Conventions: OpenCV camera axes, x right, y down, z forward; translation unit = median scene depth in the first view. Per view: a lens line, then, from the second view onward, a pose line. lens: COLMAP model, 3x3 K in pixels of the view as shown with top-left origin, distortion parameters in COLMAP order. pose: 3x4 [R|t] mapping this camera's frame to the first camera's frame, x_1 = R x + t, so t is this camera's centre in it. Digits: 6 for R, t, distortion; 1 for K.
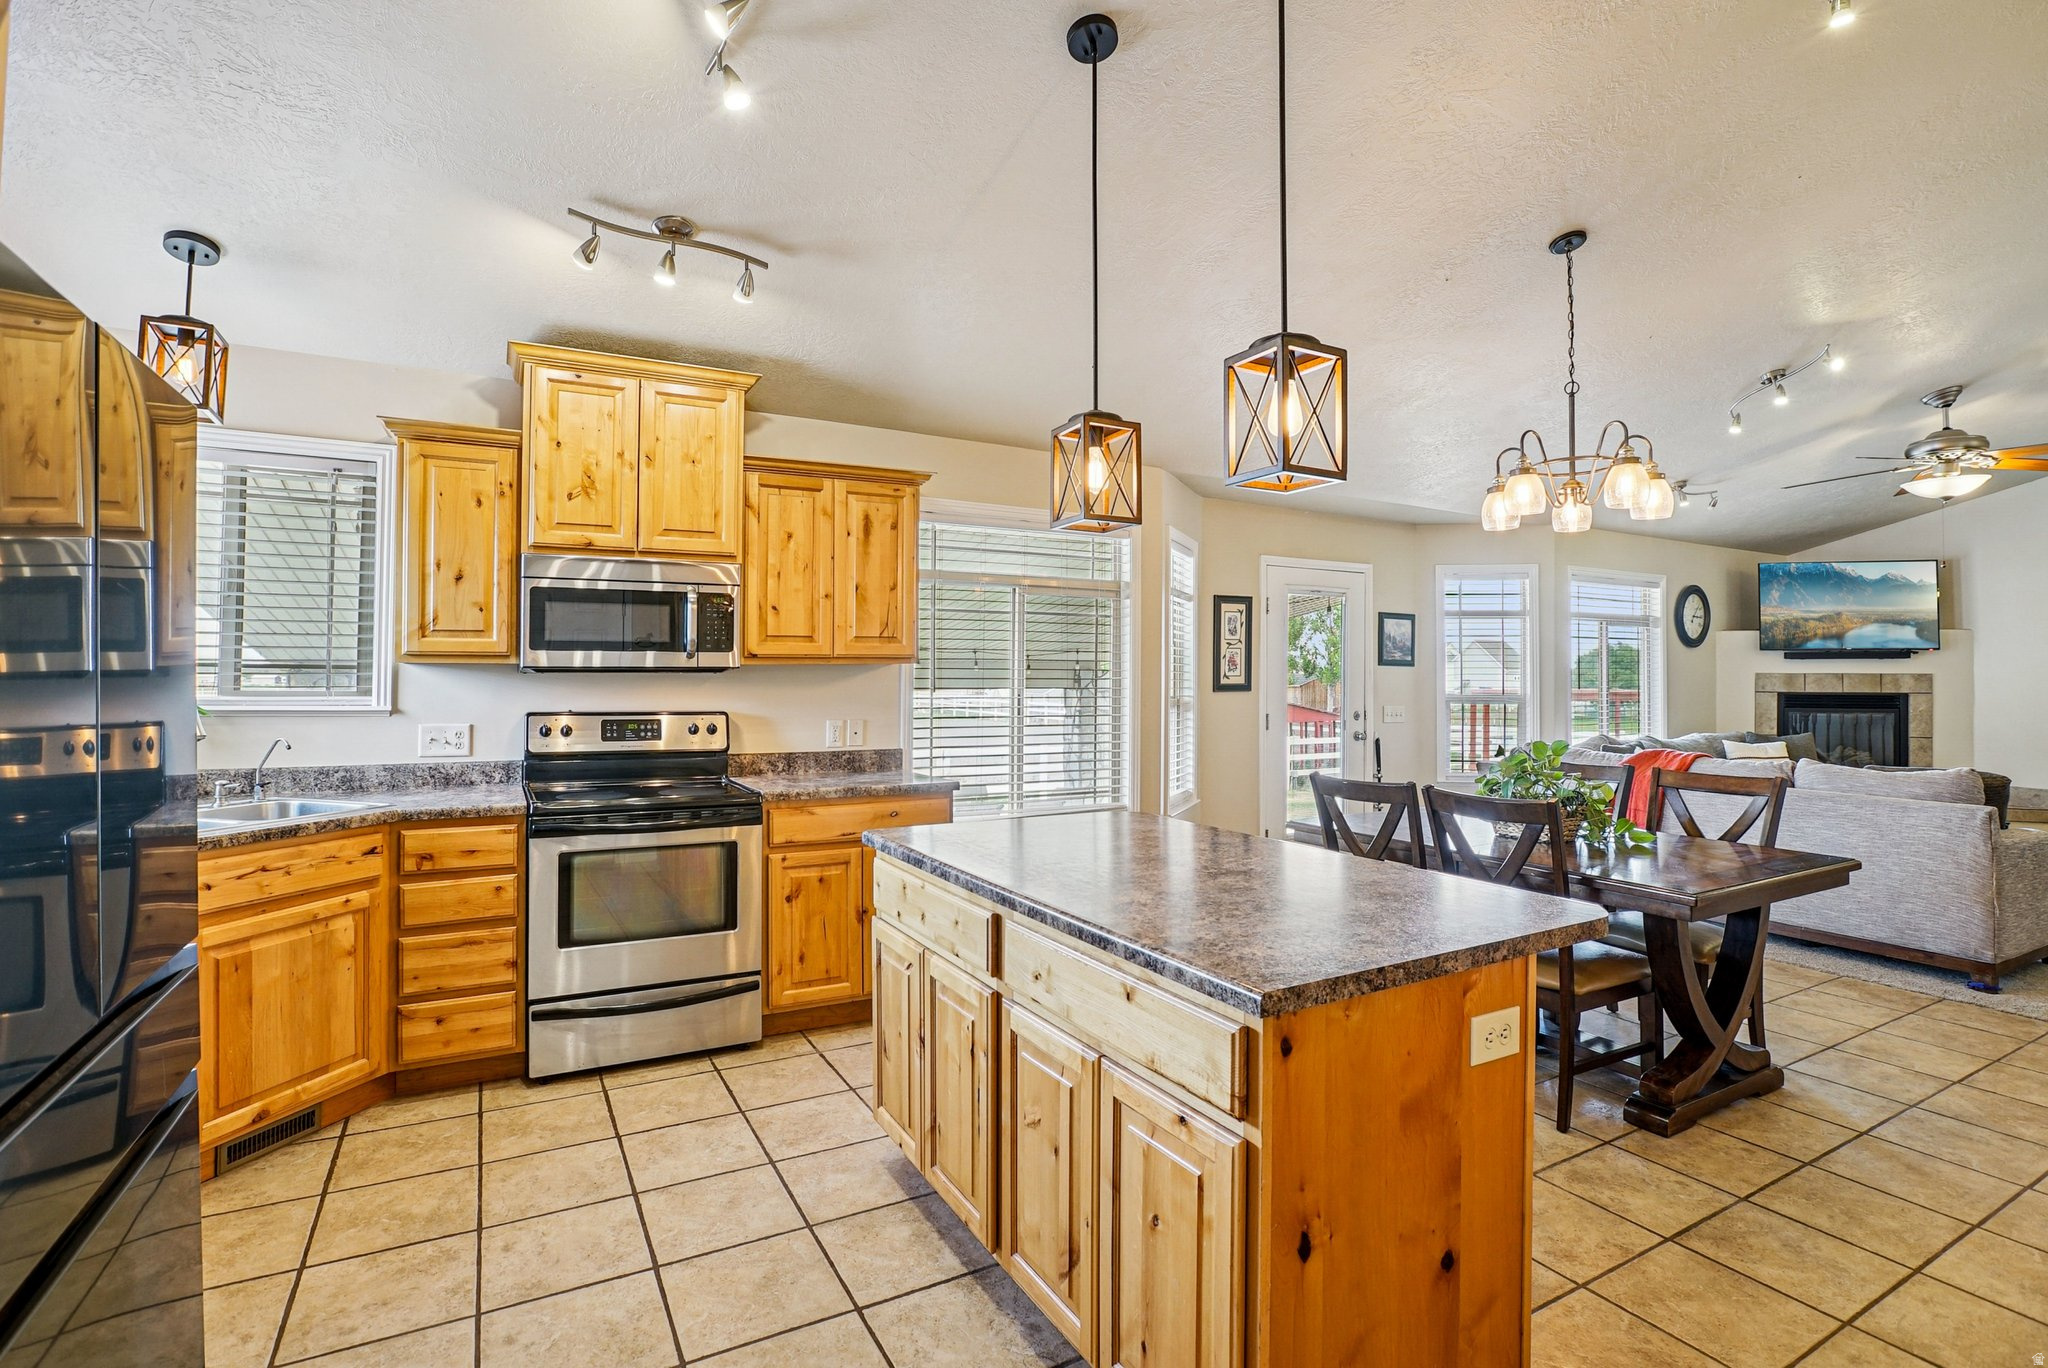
lens RADIAL K [[997.6, 0, 1015.6], [0, 997.6, 664.9], [0, 0, 1]] dist [-0.016024, 0.009228]
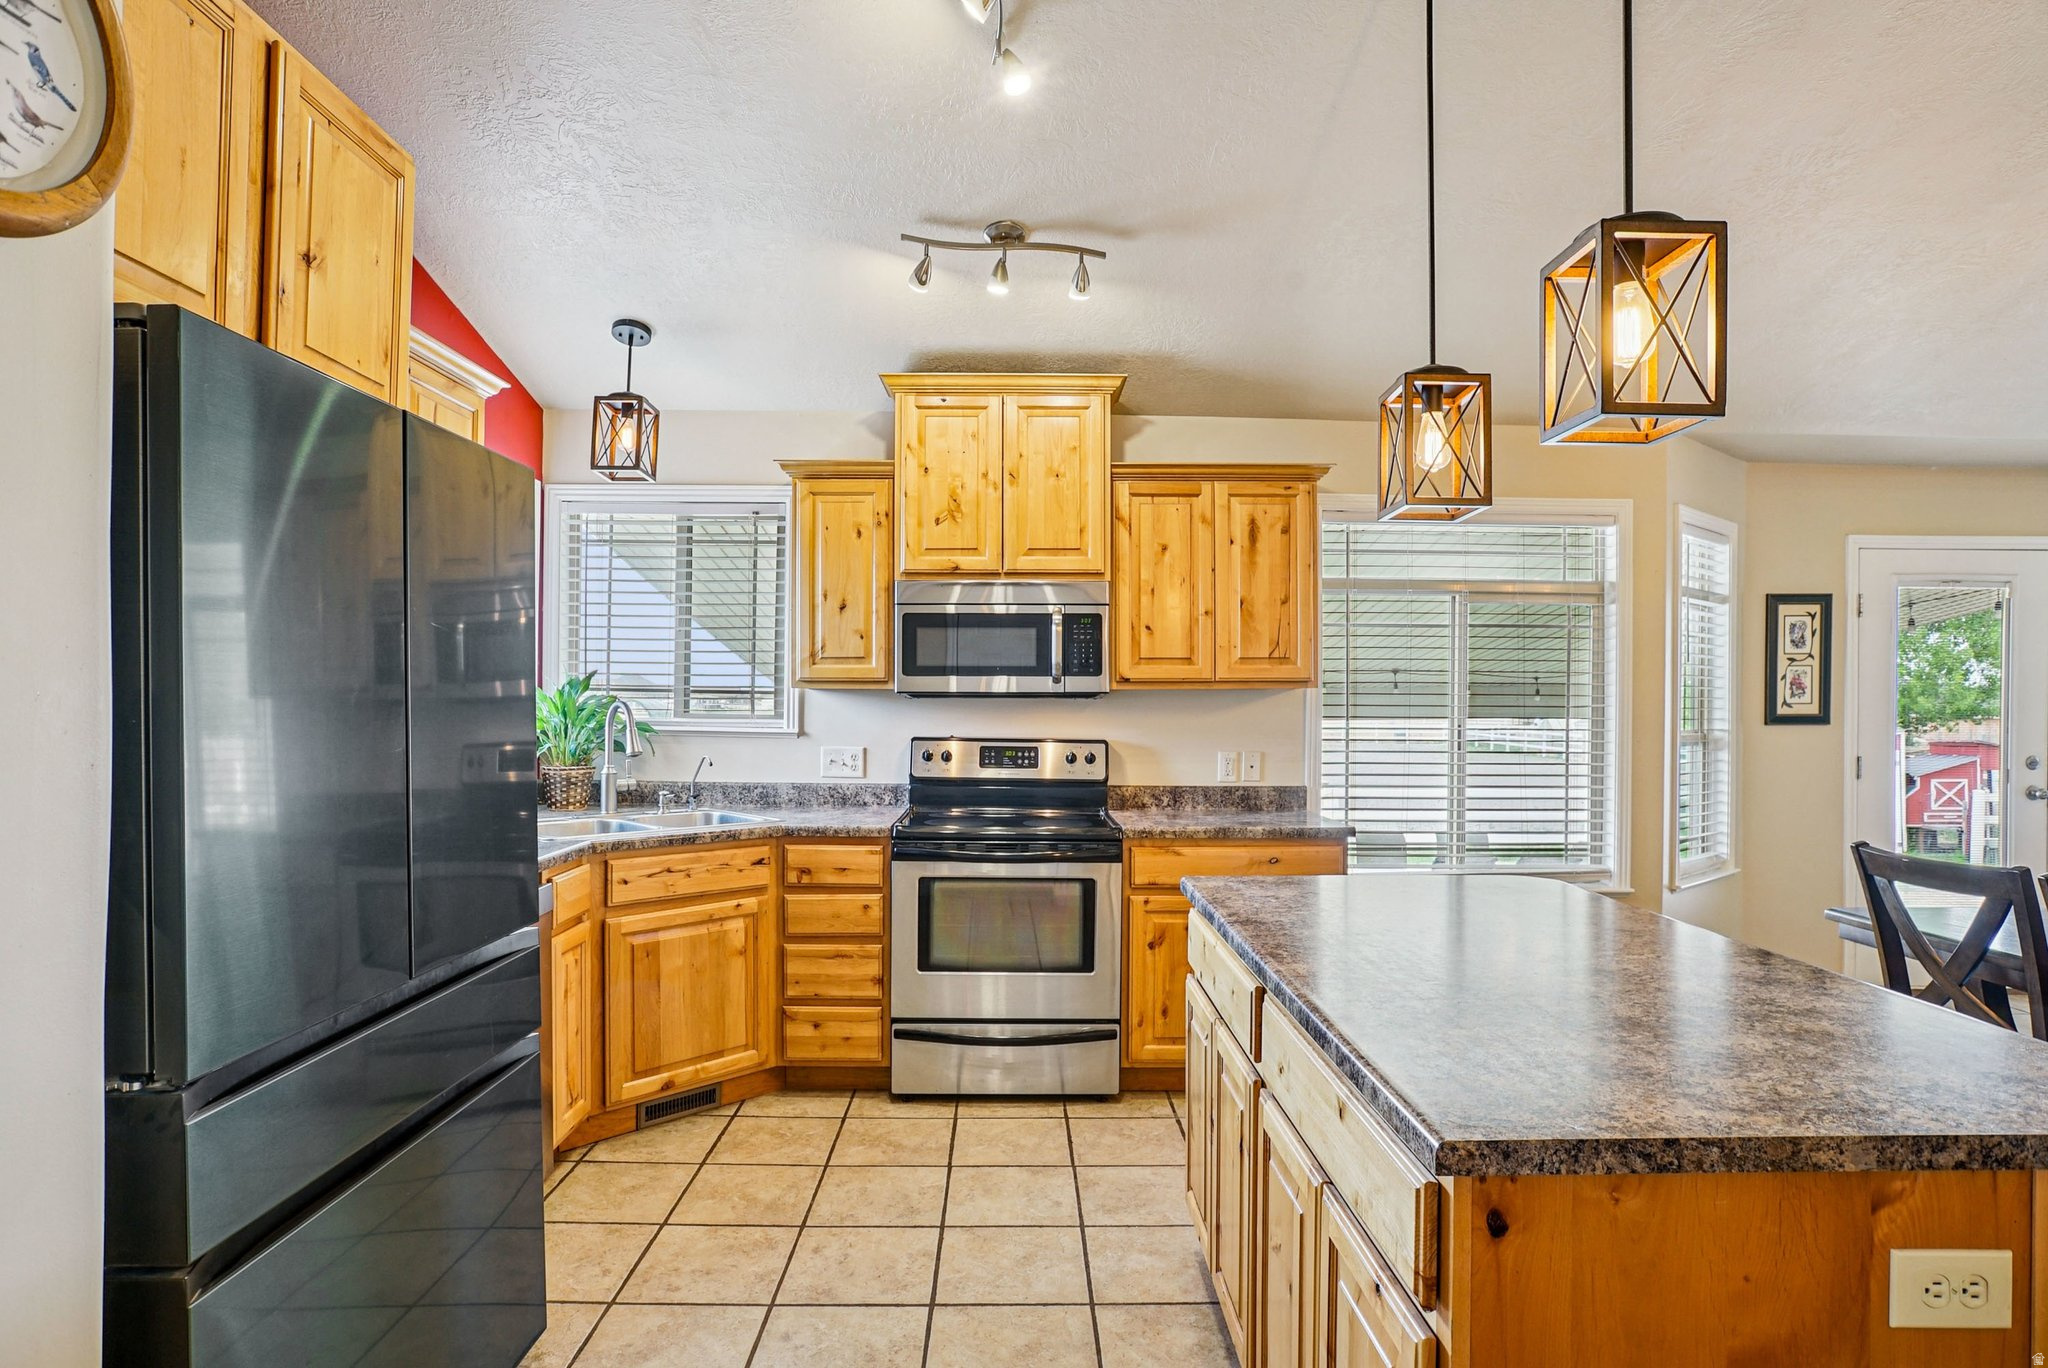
lens RADIAL K [[1087.0, 0, 953.1], [0, 1087.0, 703.6], [0, 0, 1]] dist [-0.033441, 0.021596]
pose [[0.885061, 0.003722, -0.465461, 0.089448], [0.002167, 0.999924, 0.012117, 0.000386], [0.465471, -0.011733, 0.884986, 0.044992]]
